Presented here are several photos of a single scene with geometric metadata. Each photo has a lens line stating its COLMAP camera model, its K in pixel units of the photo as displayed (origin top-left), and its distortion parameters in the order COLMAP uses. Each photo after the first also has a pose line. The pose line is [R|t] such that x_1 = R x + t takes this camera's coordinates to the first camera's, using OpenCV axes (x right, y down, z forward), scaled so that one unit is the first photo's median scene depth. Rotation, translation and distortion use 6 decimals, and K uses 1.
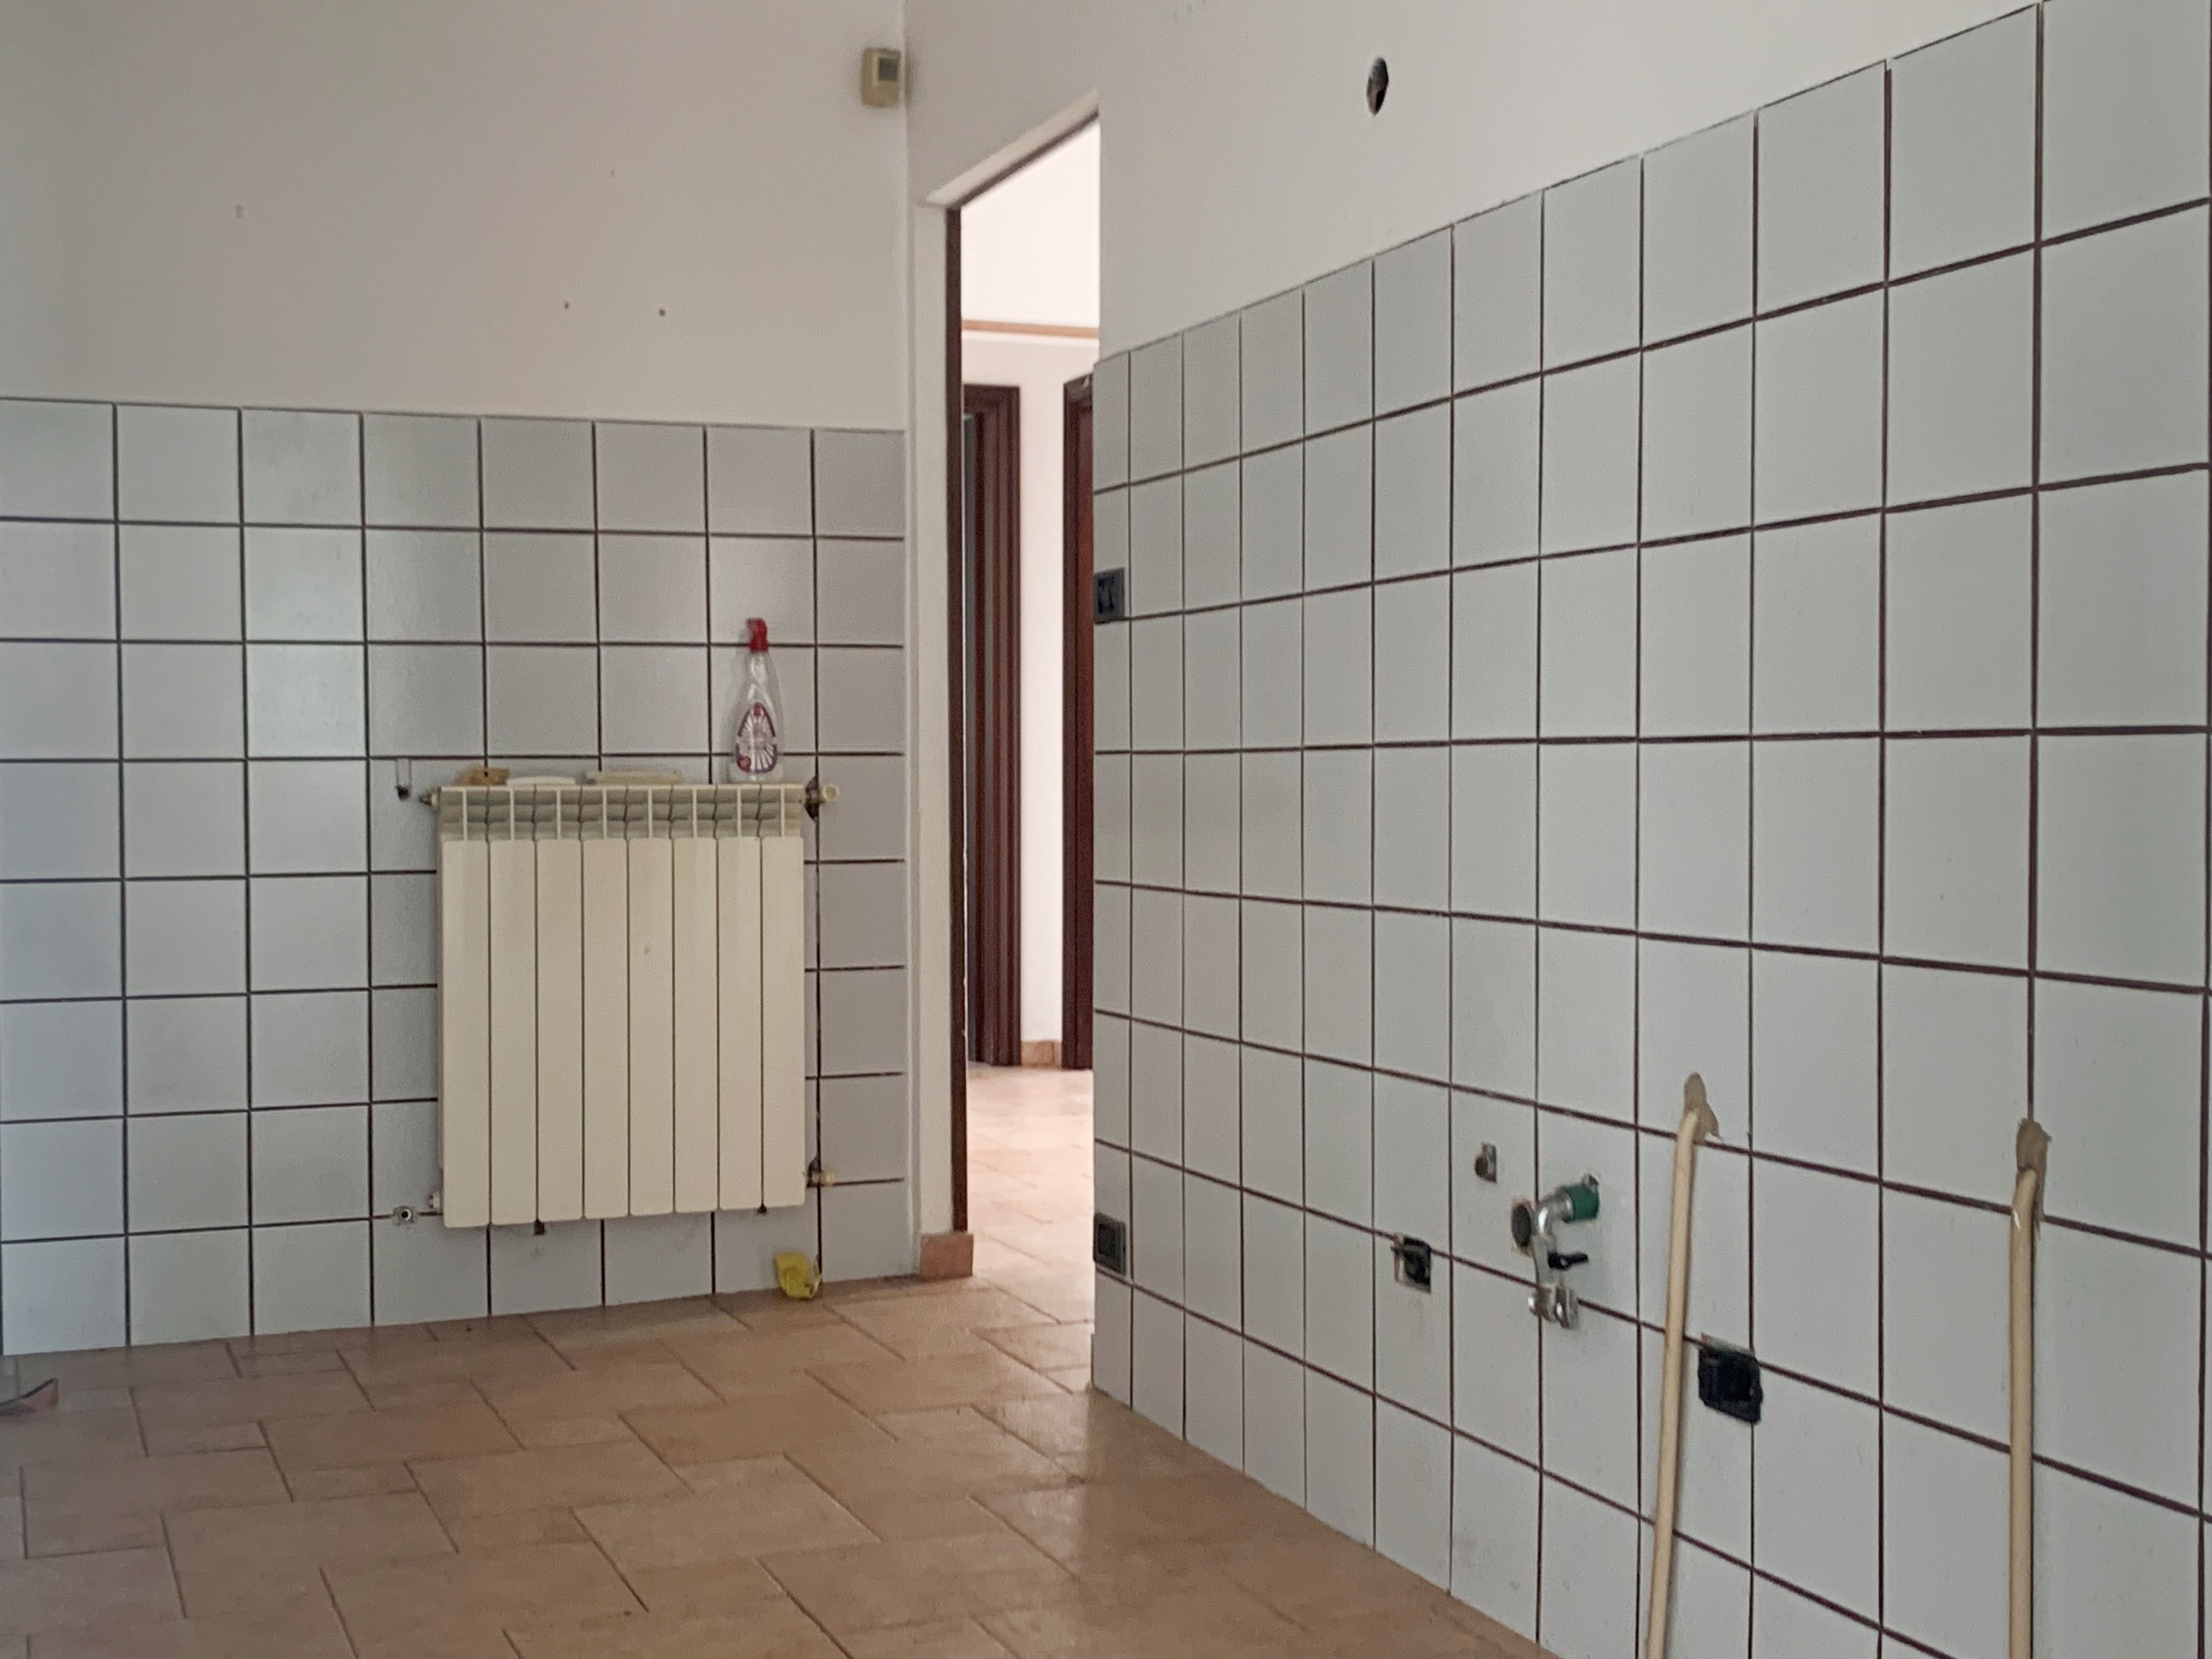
lens RADIAL K [[2781.3, 0, 1106.0], [0, 2781.3, 829.1], [0, 0, 1]] dist [0.254628, -0.854232]
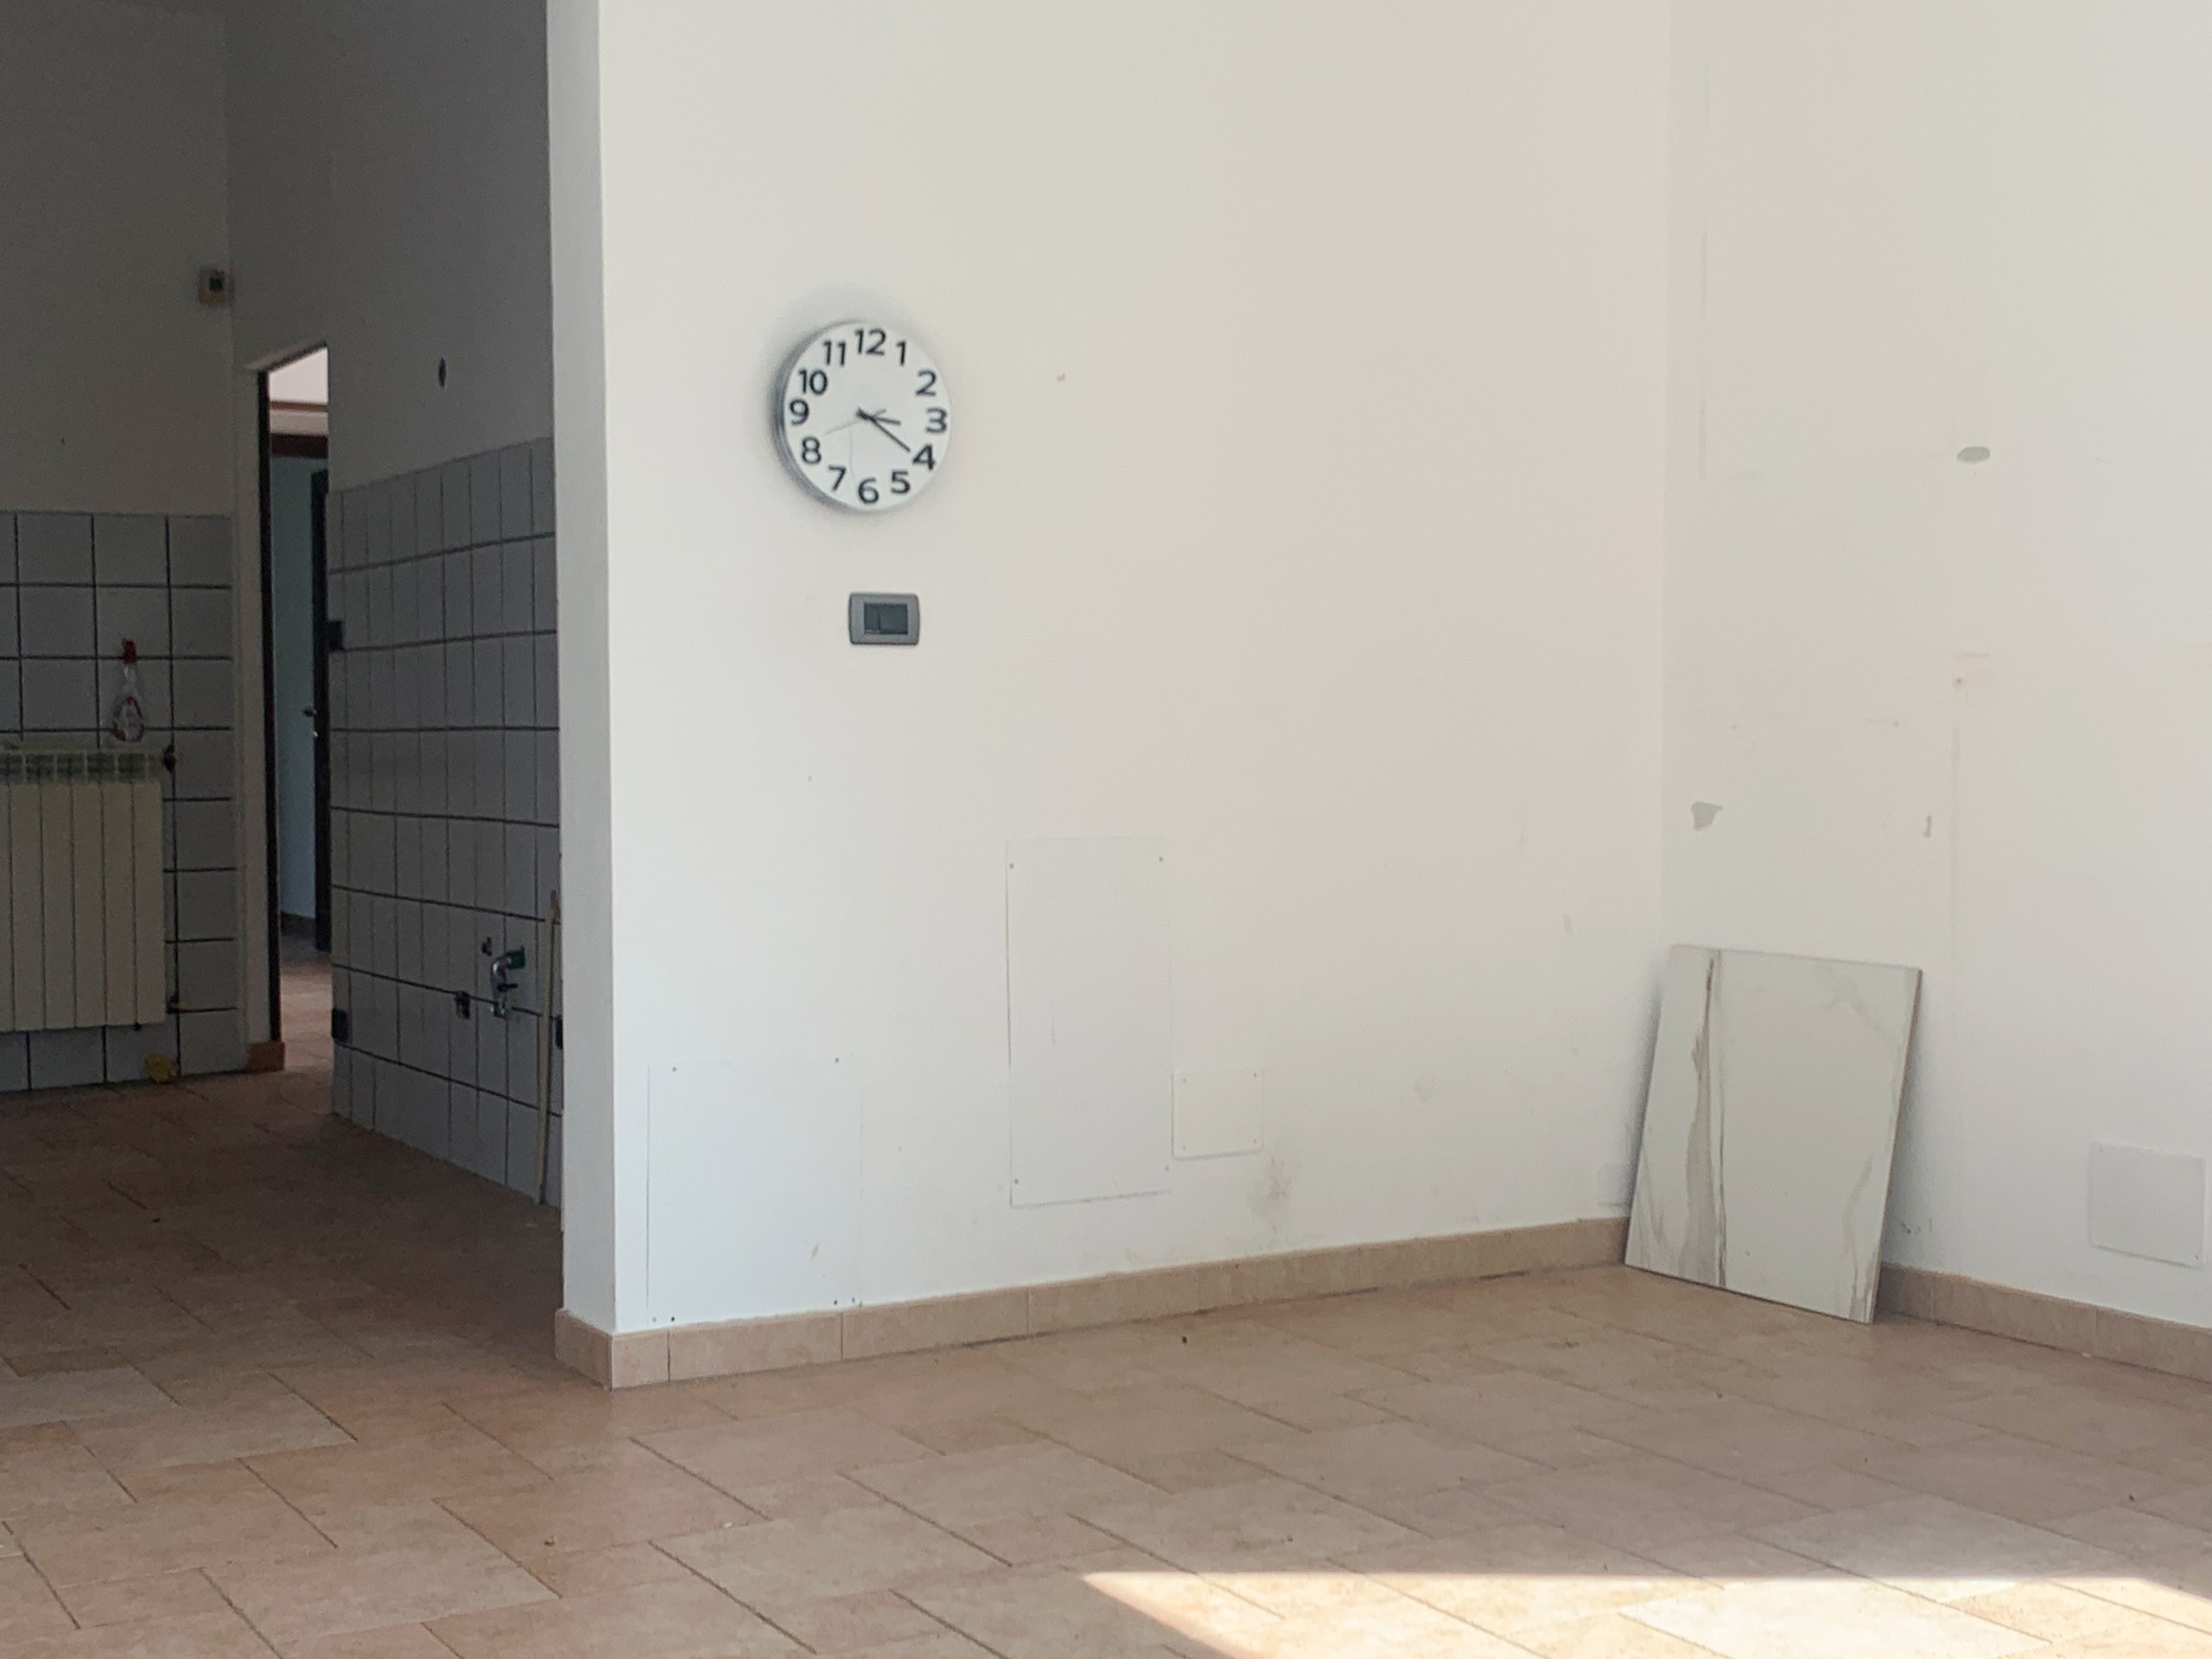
lens RADIAL K [[2781.3, 0, 1106.0], [0, 2781.3, 829.1], [0, 0, 1]] dist [0.254628, -0.854232]
pose [[0.987582, -0.007617, 0.156919, 0.159848], [0.005253, 0.999866, 0.015478, 0.006728], [-0.157016, -0.014462, 0.987490, -0.616908]]
